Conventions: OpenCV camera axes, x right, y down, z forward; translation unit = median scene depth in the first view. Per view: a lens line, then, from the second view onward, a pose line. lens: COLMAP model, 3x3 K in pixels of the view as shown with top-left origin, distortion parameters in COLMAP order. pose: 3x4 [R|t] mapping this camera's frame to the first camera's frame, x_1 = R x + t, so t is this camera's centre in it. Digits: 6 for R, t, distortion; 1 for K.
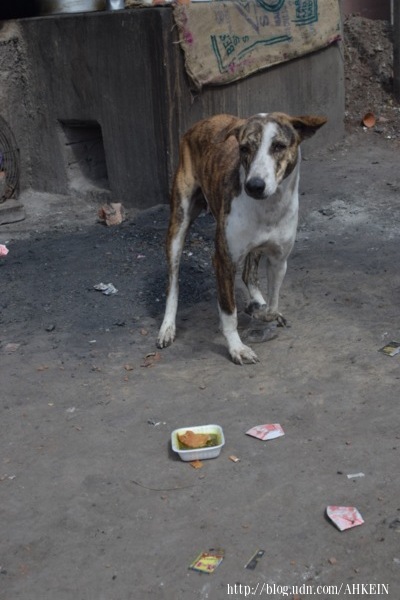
lens RADIAL K [[907.8, 0, 200.0], [0, 907.8, 300.0], [0, 0, 1]] dist [-0.182397, 0.110990]
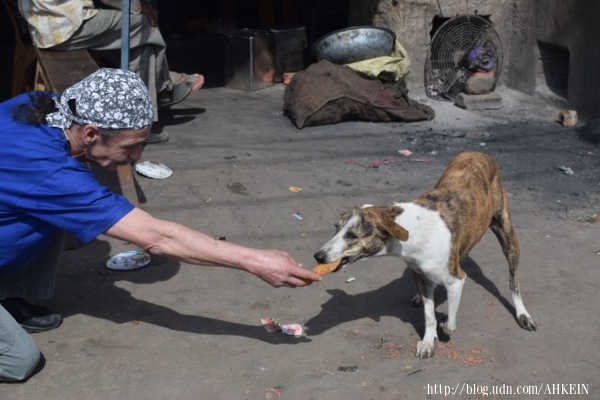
lens RADIAL K [[907.8, 0, 300.0], [0, 907.8, 200.0], [0, 0, 1]] dist [-0.182397, 0.110990]
pose [[0.936474, 0.200215, -0.287976, -0.060578], [-0.189403, 0.979730, 0.065236, 0.017896], [0.295200, -0.006548, 0.955413, -0.433259]]
